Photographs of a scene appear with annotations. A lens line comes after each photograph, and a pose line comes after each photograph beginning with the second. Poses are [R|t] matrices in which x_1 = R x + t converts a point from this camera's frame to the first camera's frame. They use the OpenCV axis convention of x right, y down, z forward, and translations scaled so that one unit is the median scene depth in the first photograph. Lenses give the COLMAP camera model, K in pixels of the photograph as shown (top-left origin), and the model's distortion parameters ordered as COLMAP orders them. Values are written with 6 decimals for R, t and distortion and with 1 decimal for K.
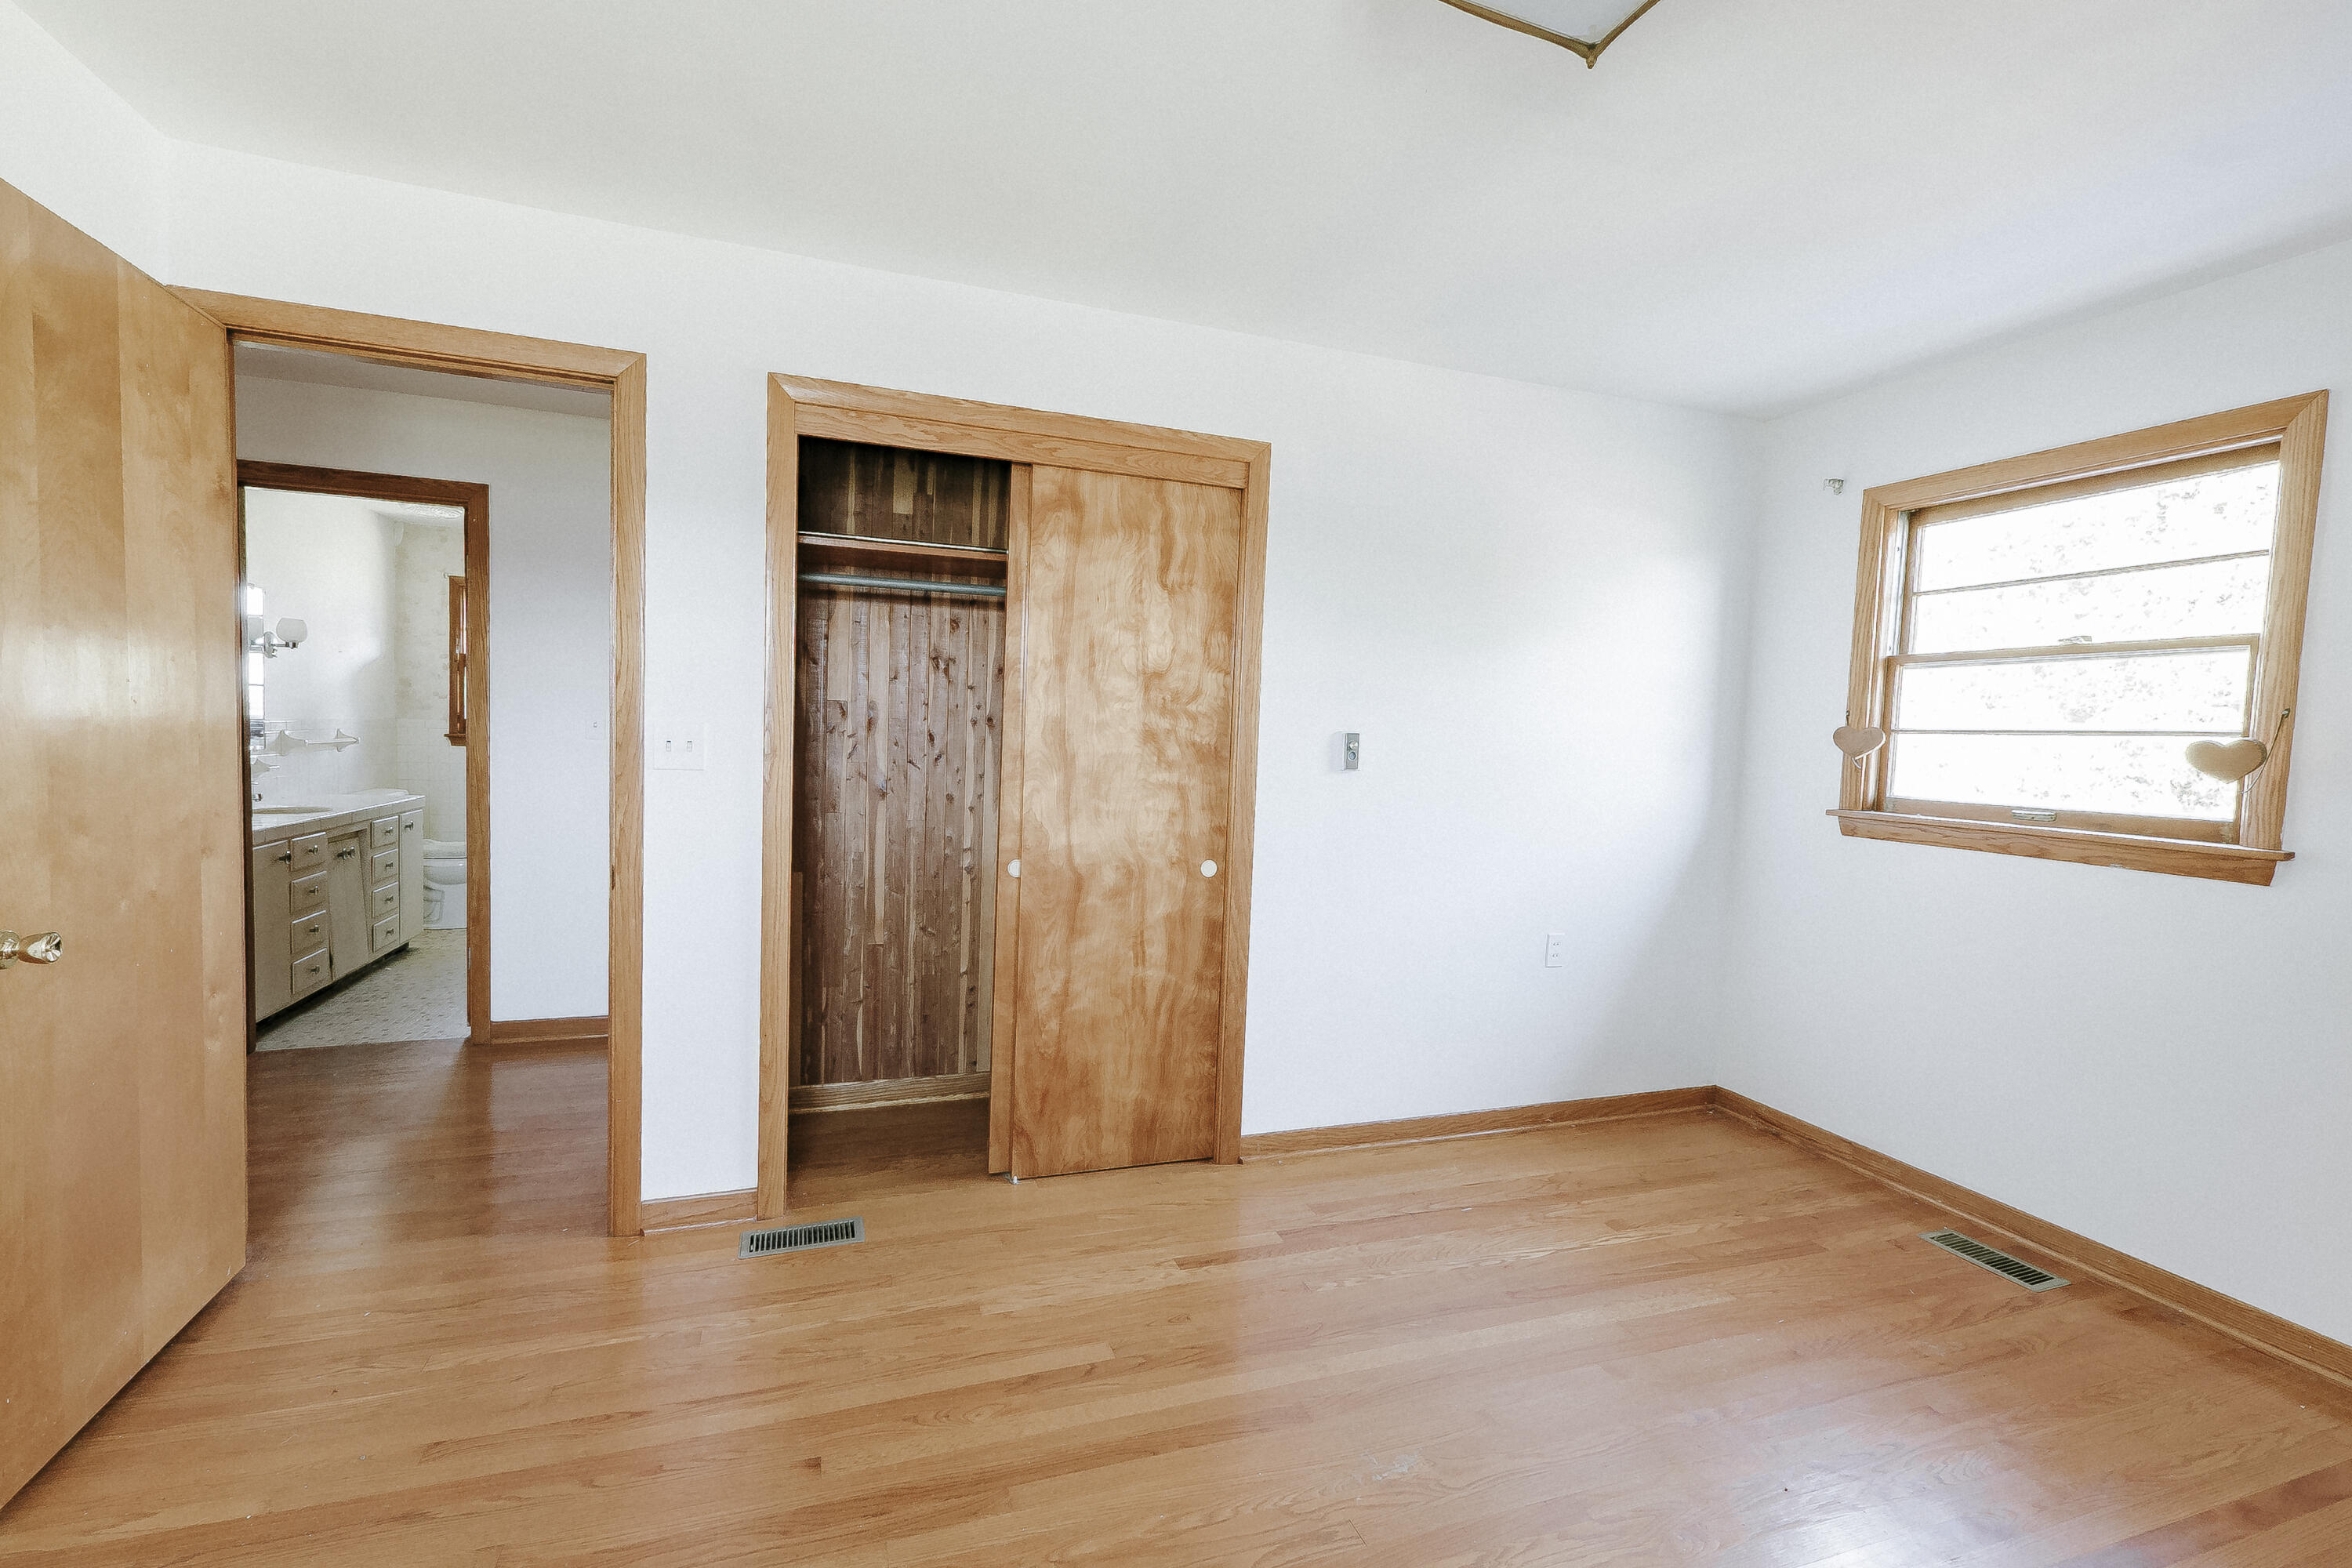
lens RADIAL K [[1017.4, 0, 1177.8], [0, 1017.4, 788.6], [0, 0, 1]] dist [0.004254, 0.000984]
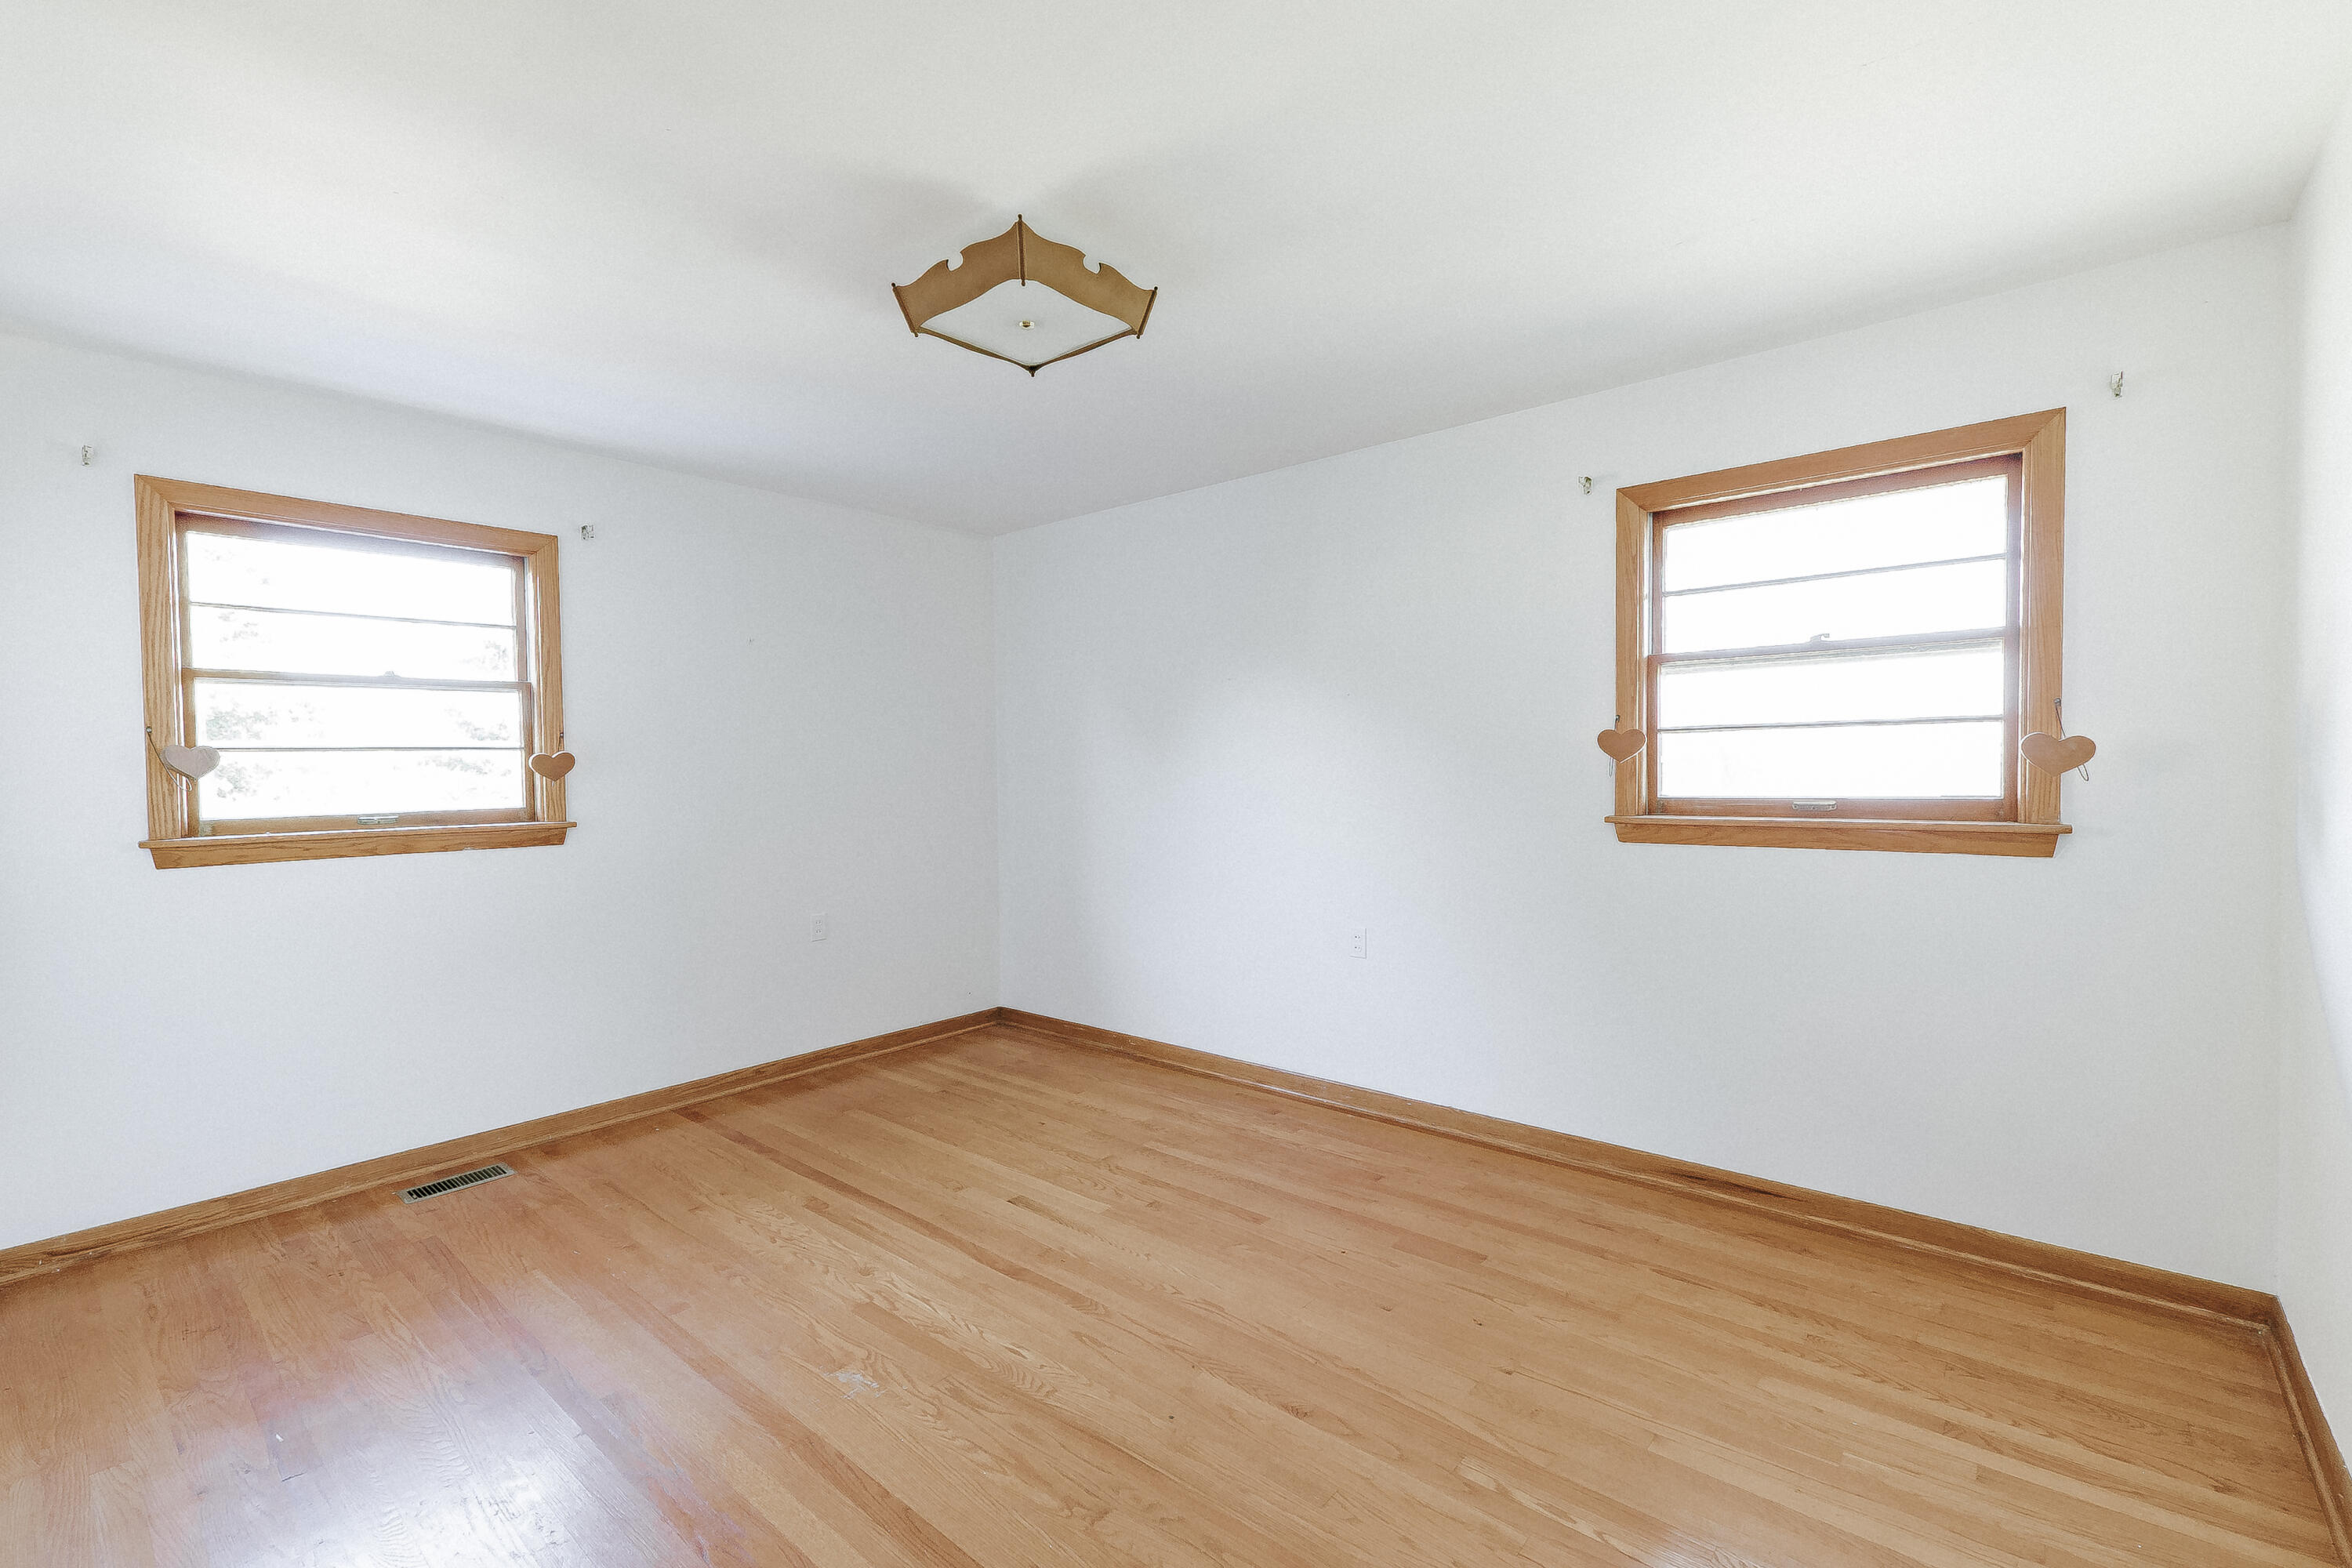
lens RADIAL K [[1017.4, 0, 1177.8], [0, 1017.4, 788.6], [0, 0, 1]] dist [0.004254, 0.000984]
pose [[-0.492632, -0.054008, 0.868560, -0.642332], [0.045117, 0.995145, 0.087469, -0.072508], [-0.869067, 0.082277, -0.487804, 0.797001]]
